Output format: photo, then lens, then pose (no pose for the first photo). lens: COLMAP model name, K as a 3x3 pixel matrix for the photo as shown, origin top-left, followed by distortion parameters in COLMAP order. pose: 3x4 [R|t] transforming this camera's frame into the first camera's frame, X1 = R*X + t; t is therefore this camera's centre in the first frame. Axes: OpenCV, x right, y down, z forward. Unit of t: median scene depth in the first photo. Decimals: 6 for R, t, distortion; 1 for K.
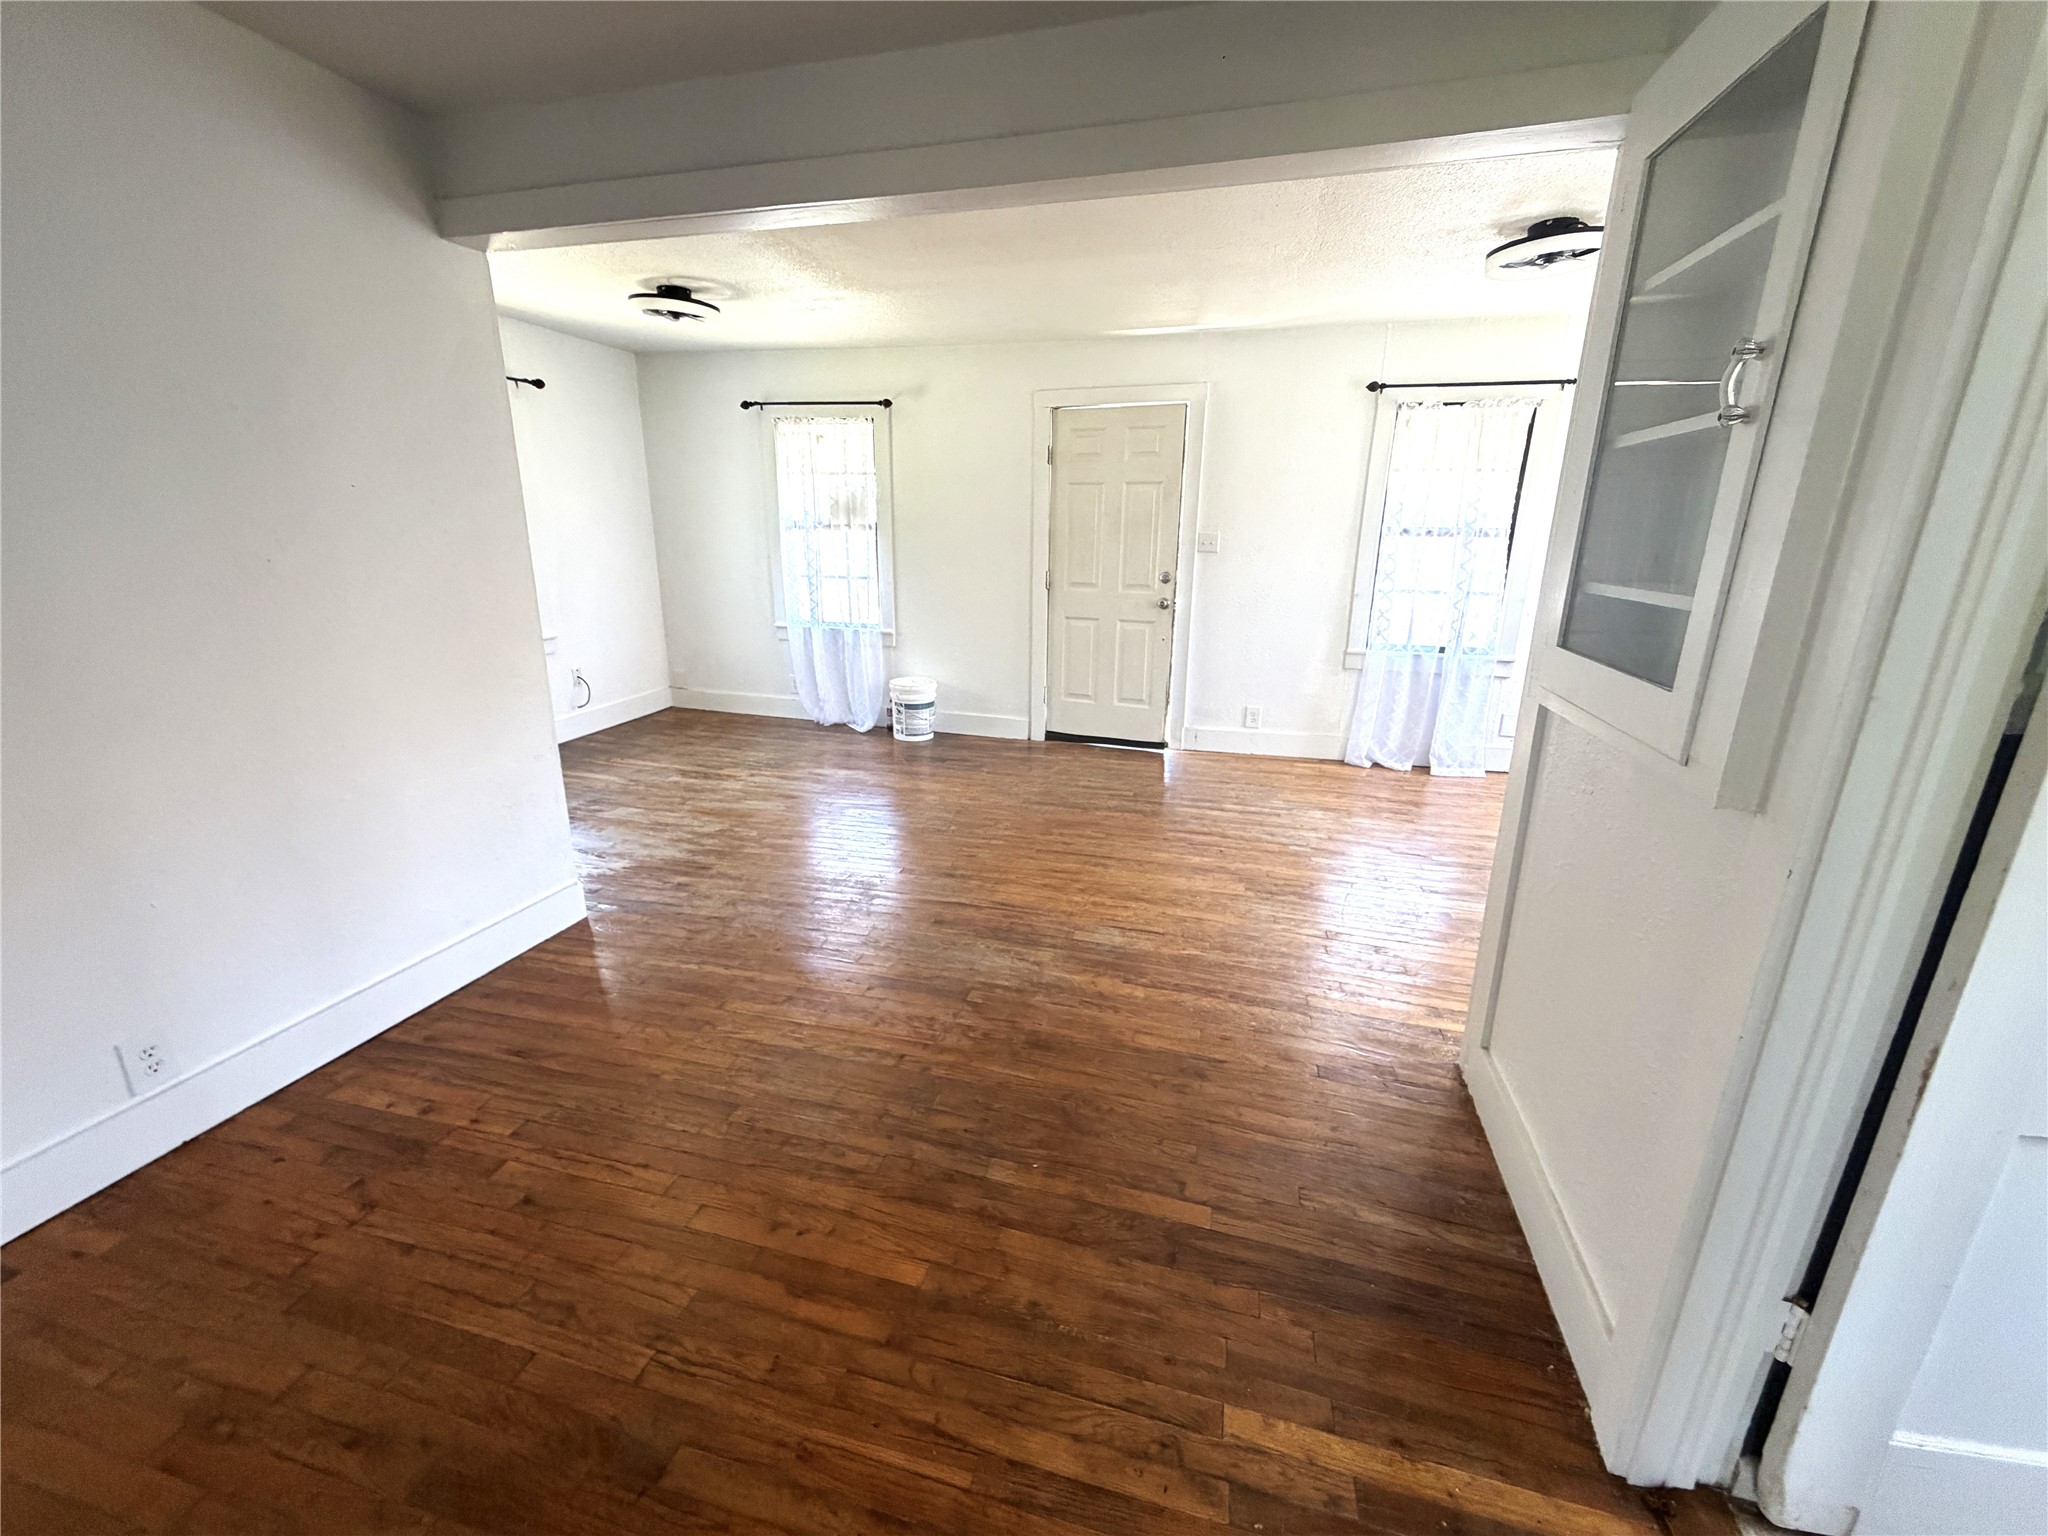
lens RADIAL K [[815.3, 0, 1019.9], [0, 815.3, 764.3], [0, 0, 1]] dist [0.001188, -0.000120]
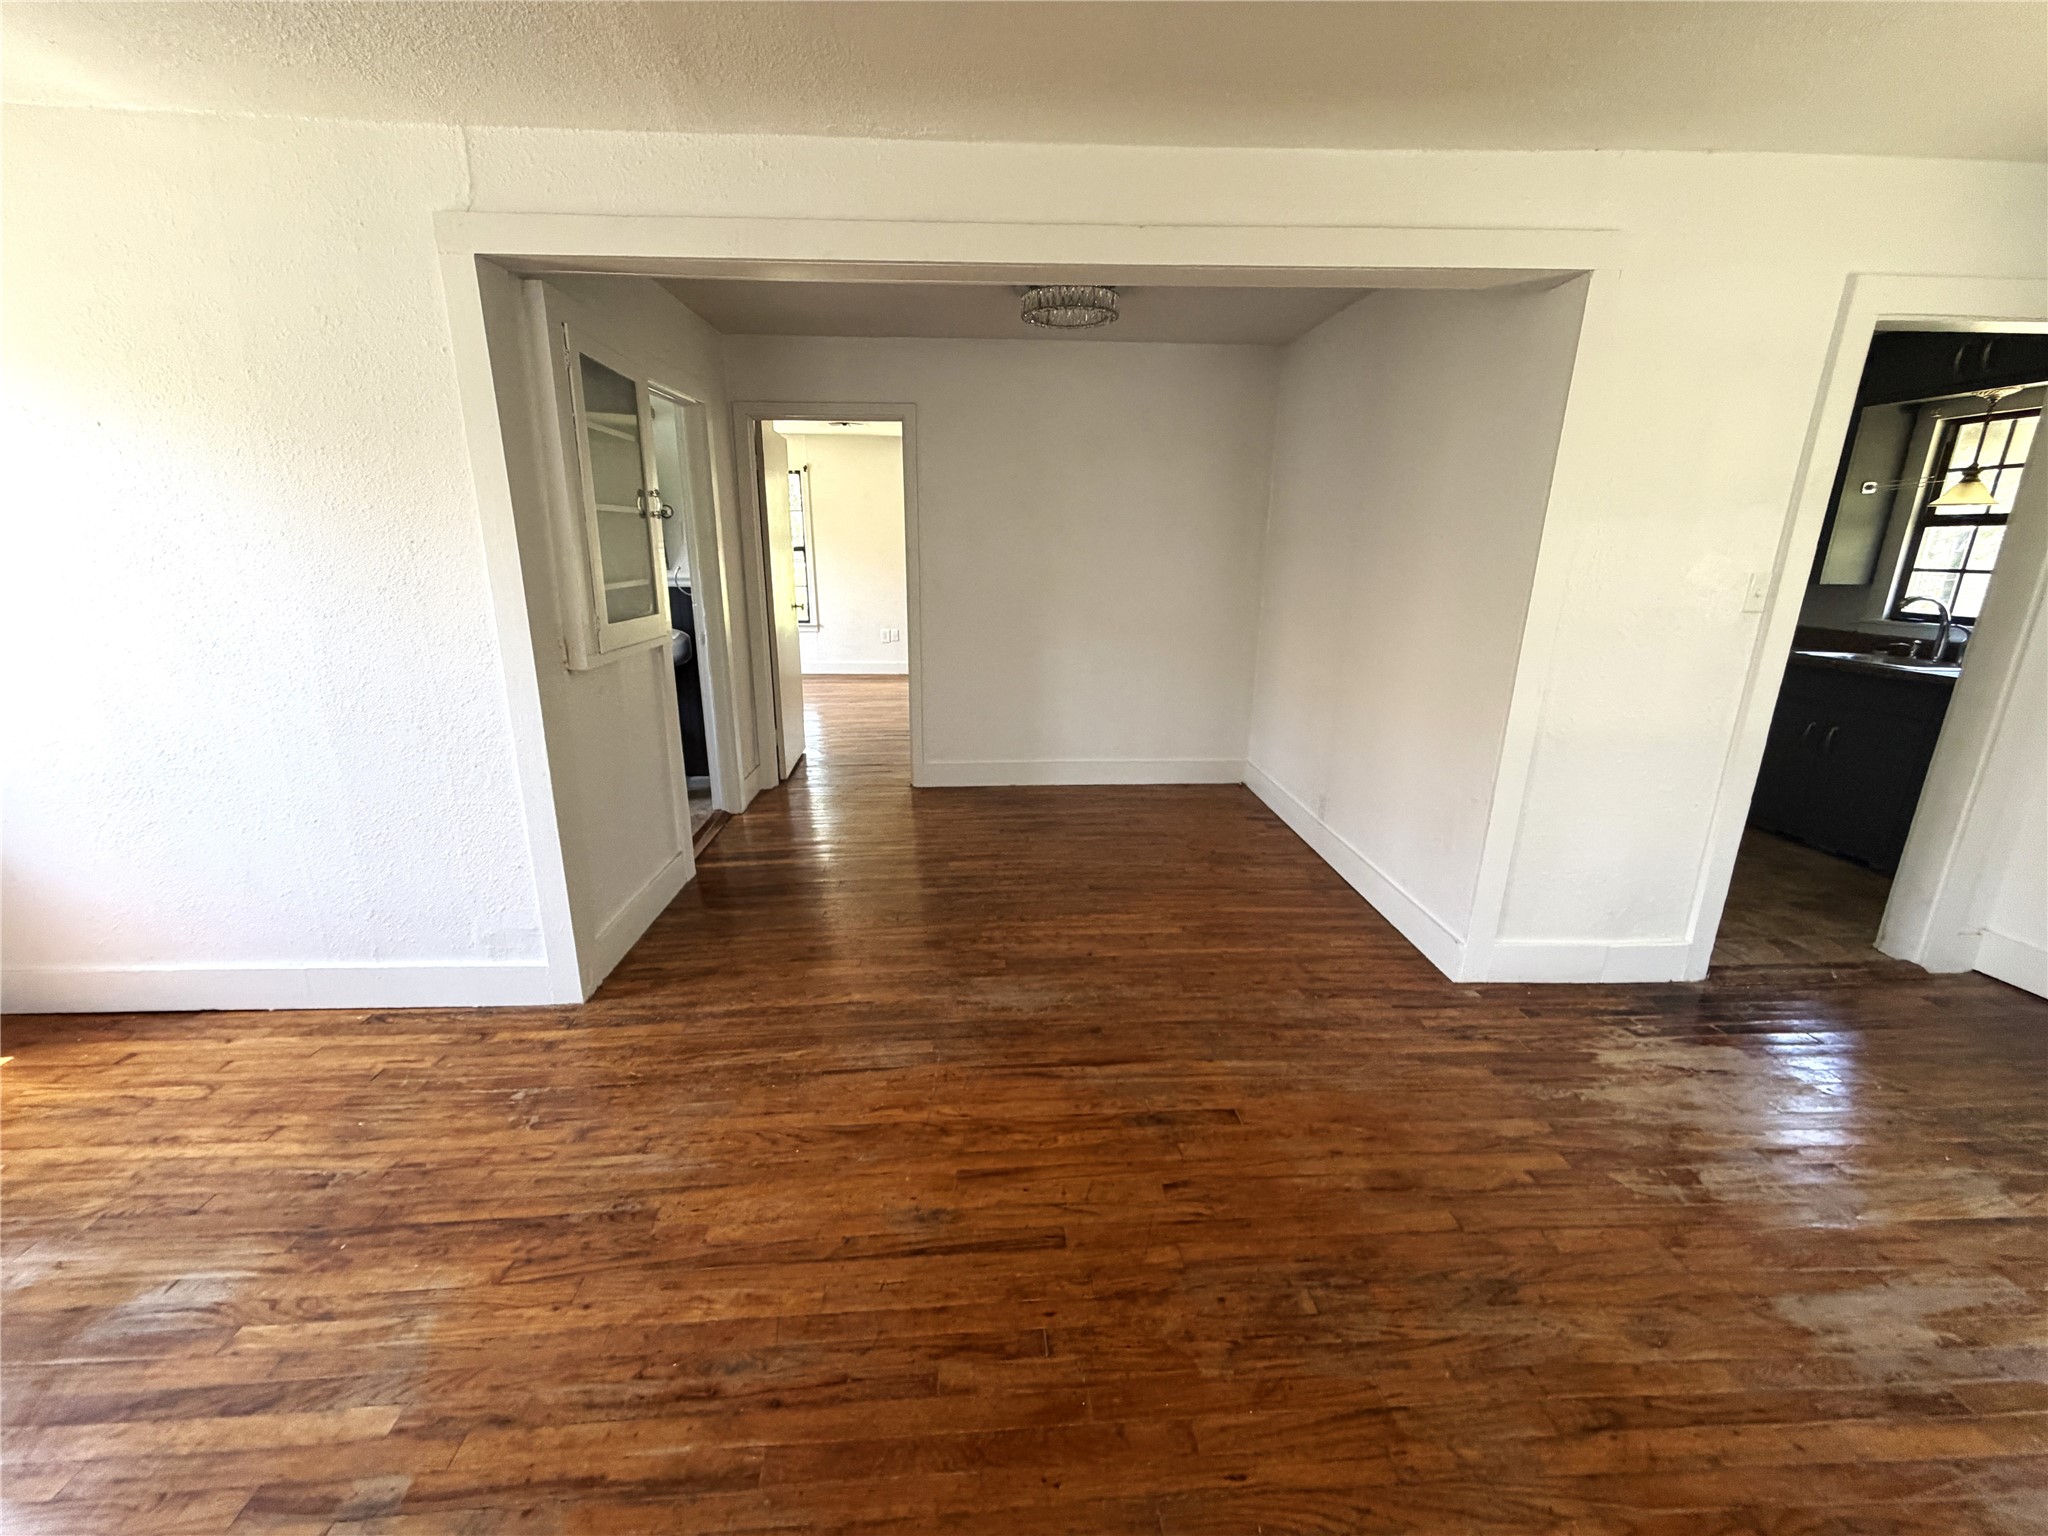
lens RADIAL K [[818.5, 0, 1016.1], [0, 818.5, 765.3], [0, 0, 1]] dist [0.000213, 0.000097]
pose [[-0.950734, 0.066139, -0.302870, 0.167189], [-0.101409, 0.856876, 0.505450, -0.354651], [0.292952, 0.511262, -0.807954, 1.175781]]
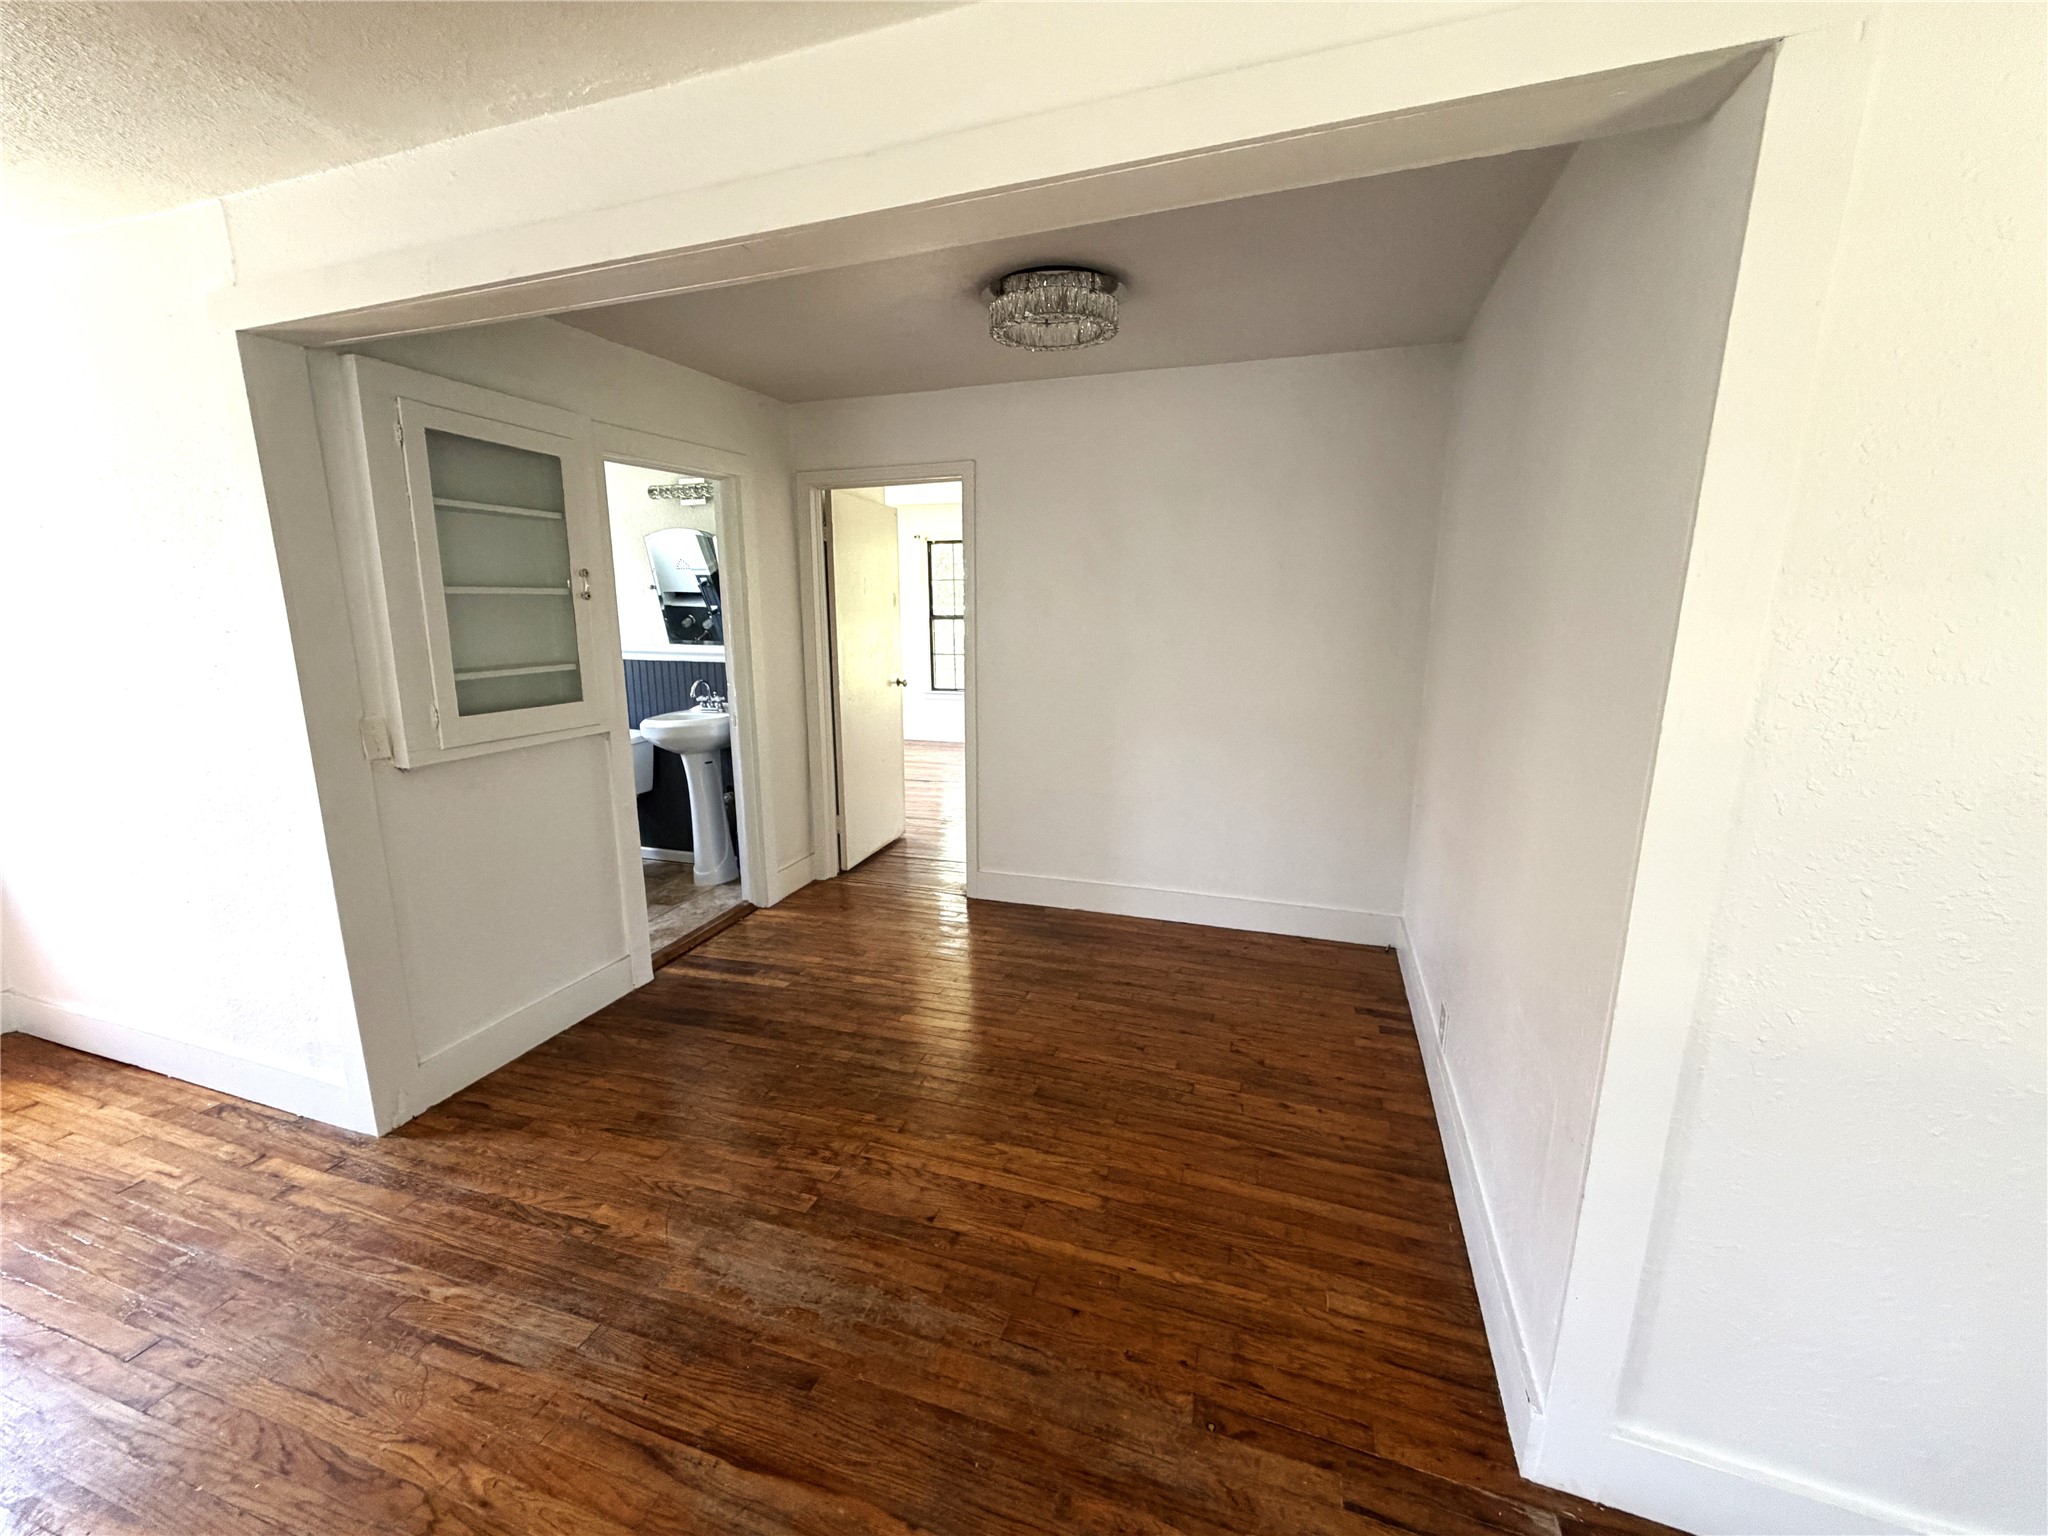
lens RADIAL K [[818.5, 0, 1016.1], [0, 818.5, 765.3], [0, 0, 1]] dist [0.000213, 0.000097]
pose [[-0.997715, -0.020029, 0.064529, -0.204823], [0.011969, 0.887554, 0.460549, -0.322499], [-0.066497, 0.460269, -0.885286, 0.993692]]
